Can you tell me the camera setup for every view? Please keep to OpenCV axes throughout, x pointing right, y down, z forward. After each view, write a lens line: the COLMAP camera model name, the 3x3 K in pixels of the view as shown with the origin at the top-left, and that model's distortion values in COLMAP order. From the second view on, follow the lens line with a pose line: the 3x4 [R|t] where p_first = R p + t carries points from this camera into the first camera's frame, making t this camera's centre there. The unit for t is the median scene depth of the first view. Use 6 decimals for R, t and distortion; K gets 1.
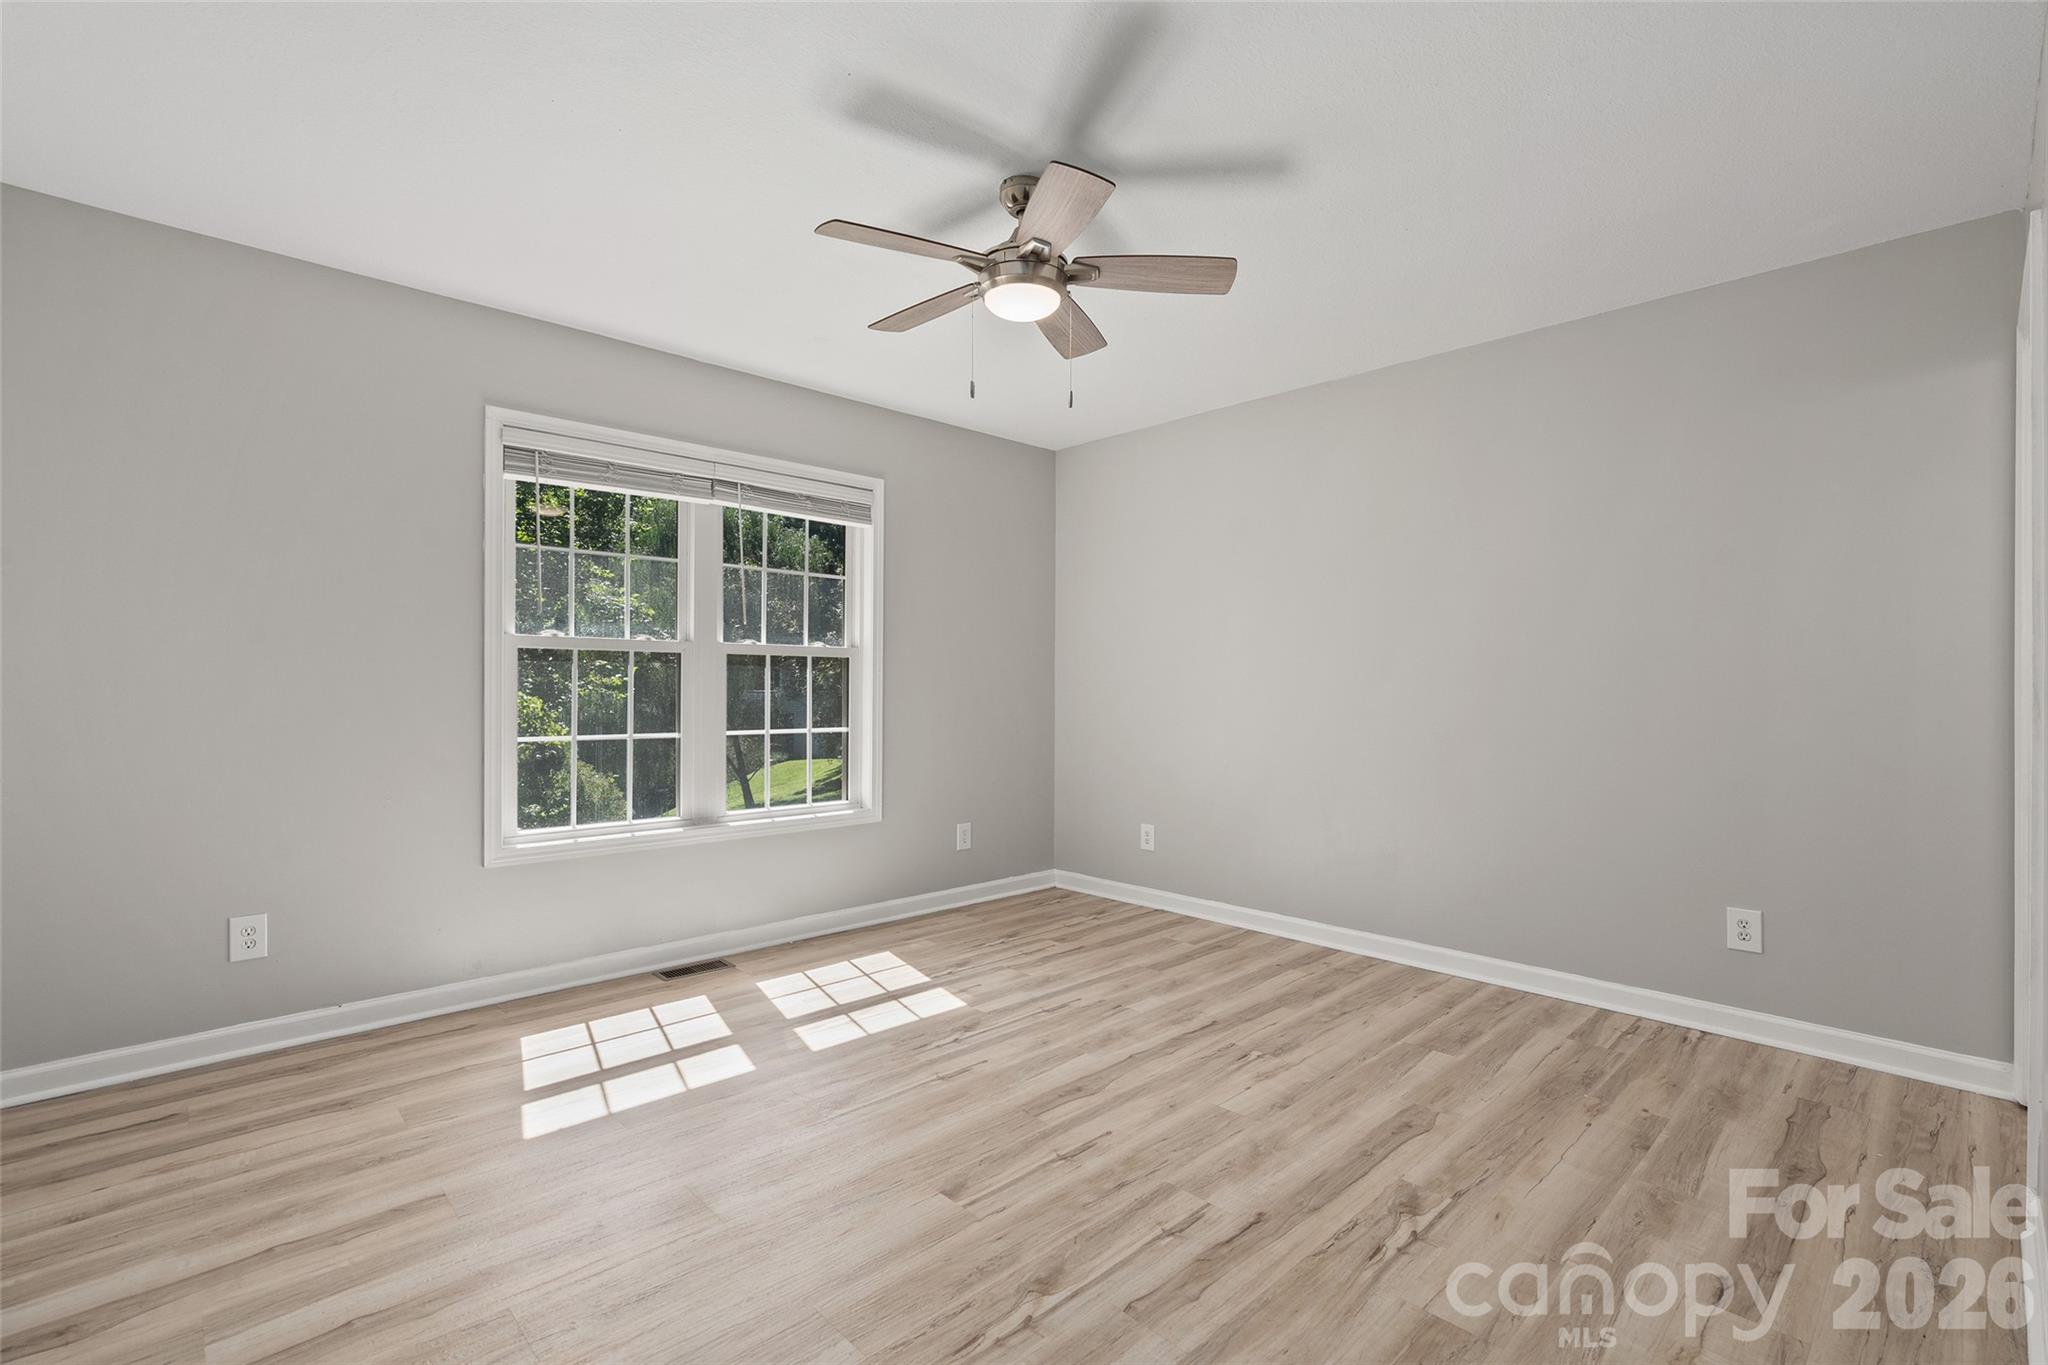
lens RADIAL K [[919.2, 0, 1031.3], [0, 919.2, 686.7], [0, 0, 1]] dist [-0.006589, 0.001706]
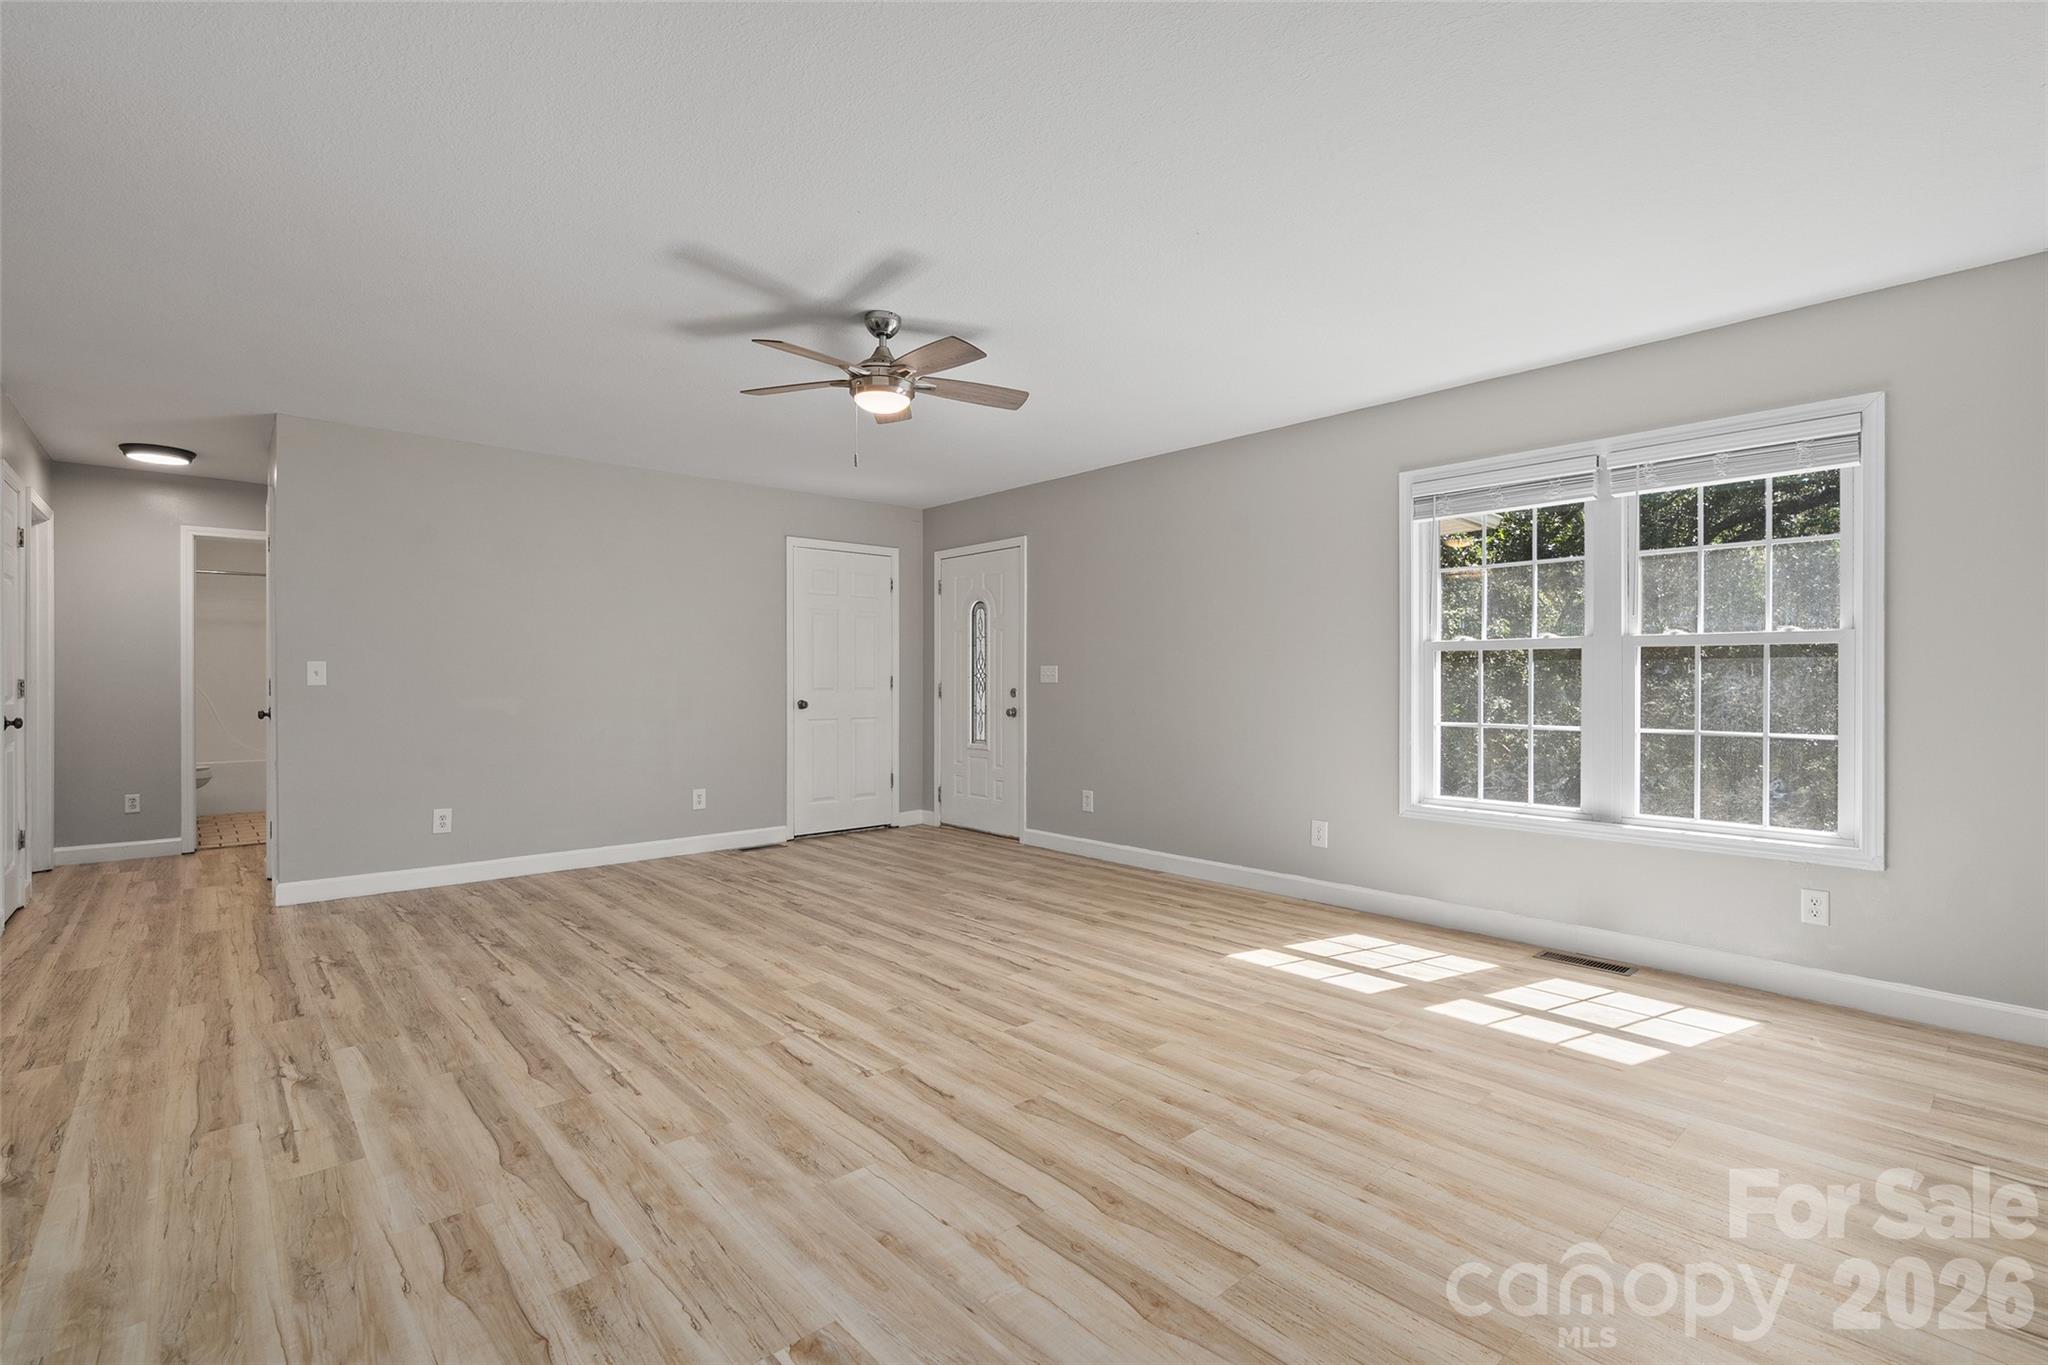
lens RADIAL K [[919.2, 0, 1004.0], [0, 919.2, 683.3], [0, 0, 1]] dist [-0.006589, 0.001706]
pose [[-0.037022, 0.002728, -0.999311, 0.792981], [0.004683, 0.999986, 0.002557, -0.004801], [0.999303, -0.004585, -0.037034, 0.474690]]
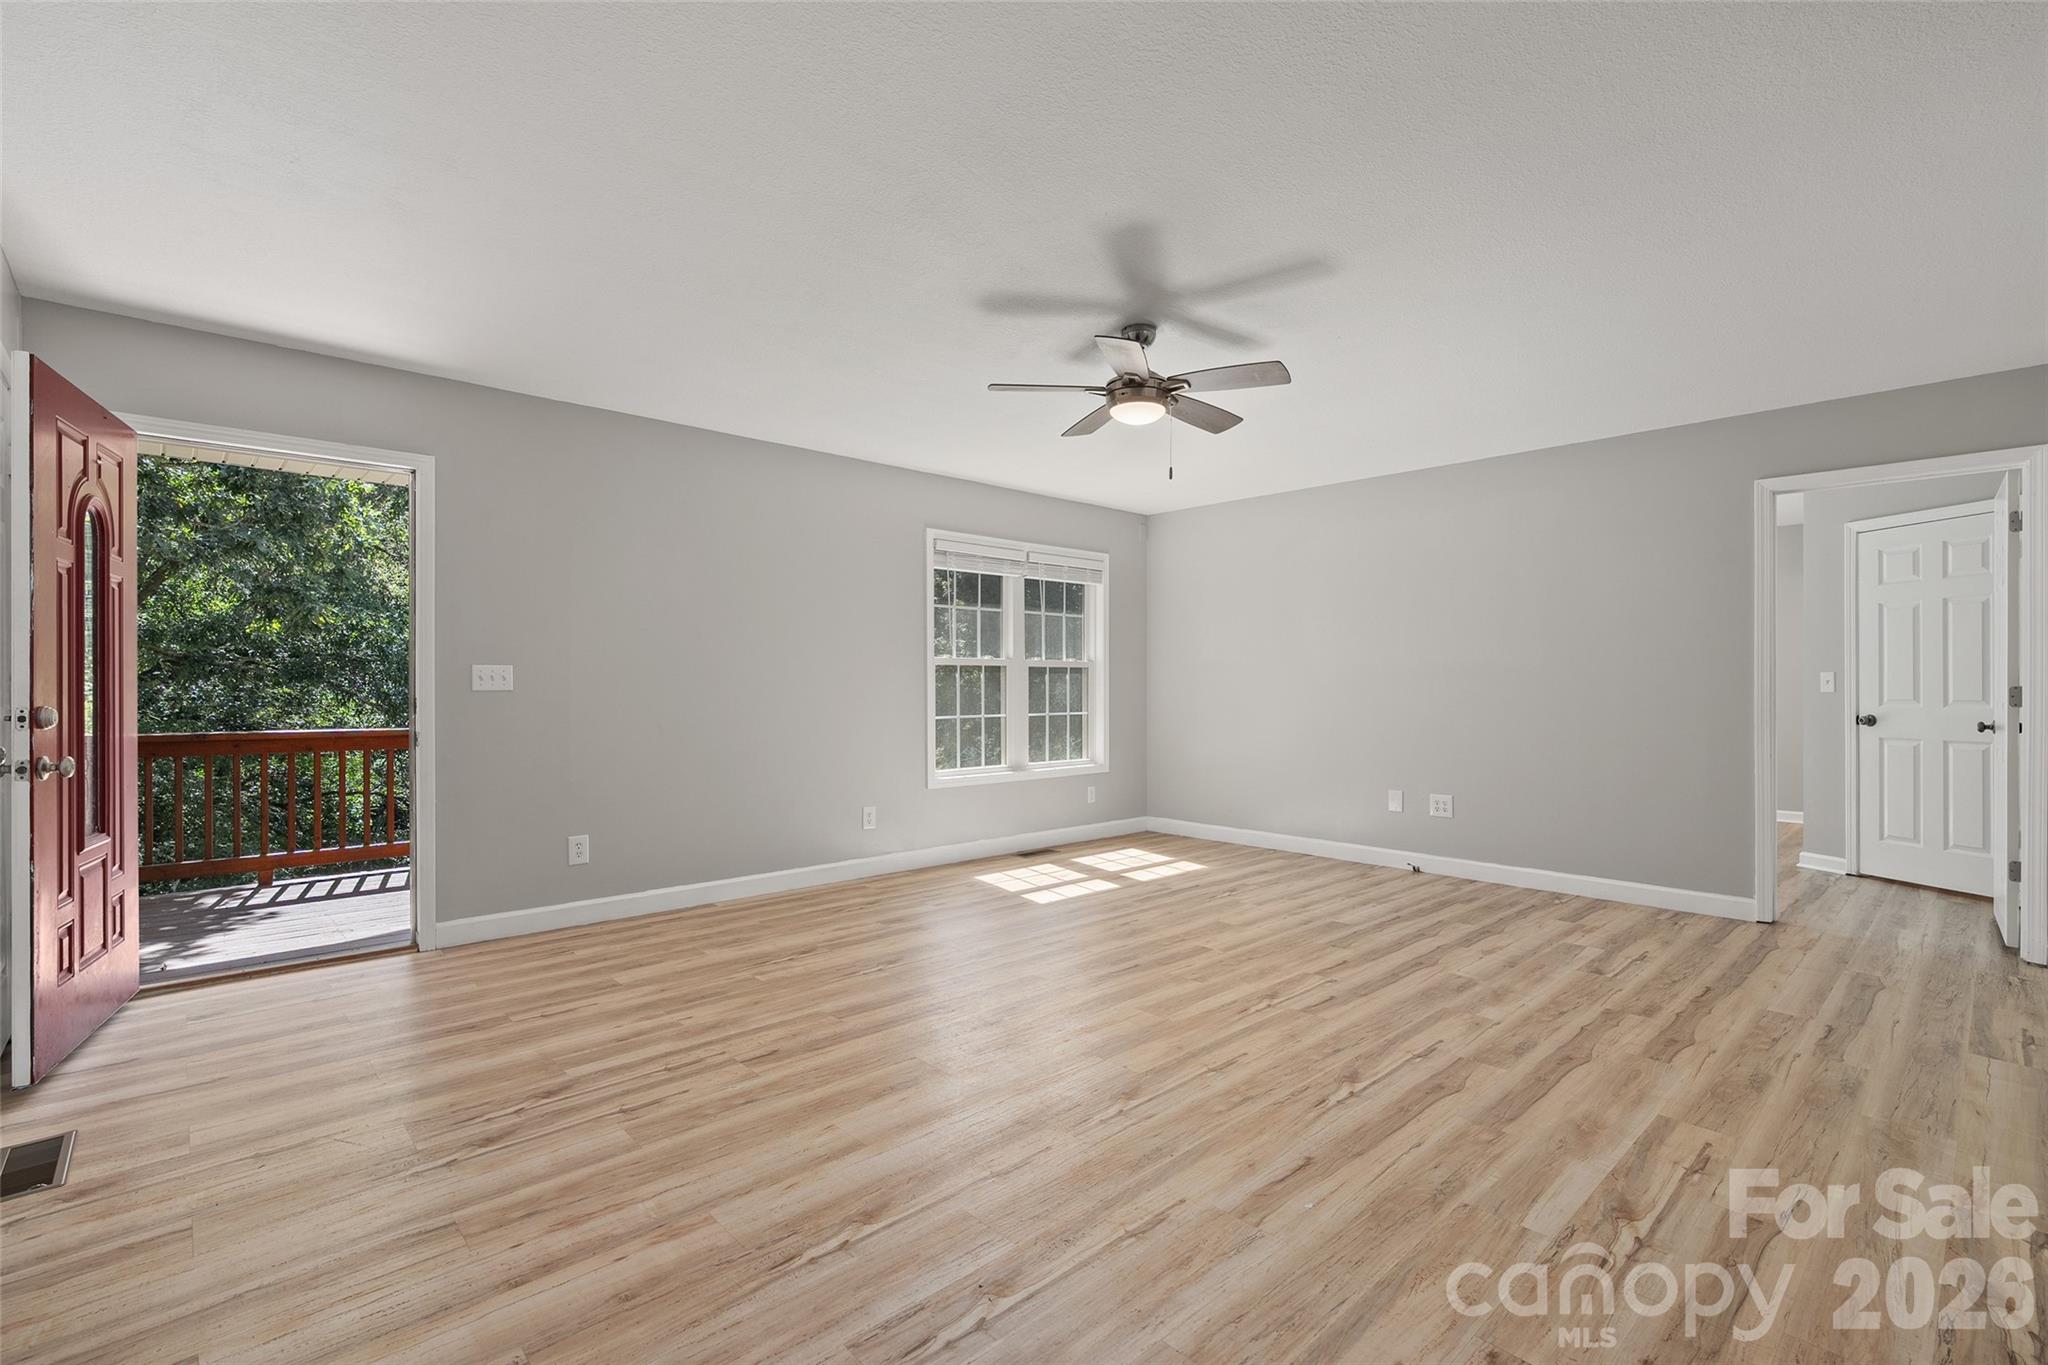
lens RADIAL K [[919.2, 0, 1035.1], [0, 919.2, 685.4], [0, 0, 1]] dist [-0.006589, 0.001706]
pose [[0.999993, -0.001121, -0.003689, -0.389925], [0.001142, 0.999983, 0.005712, -0.013563], [0.003683, -0.005716, 0.999977, -0.793837]]
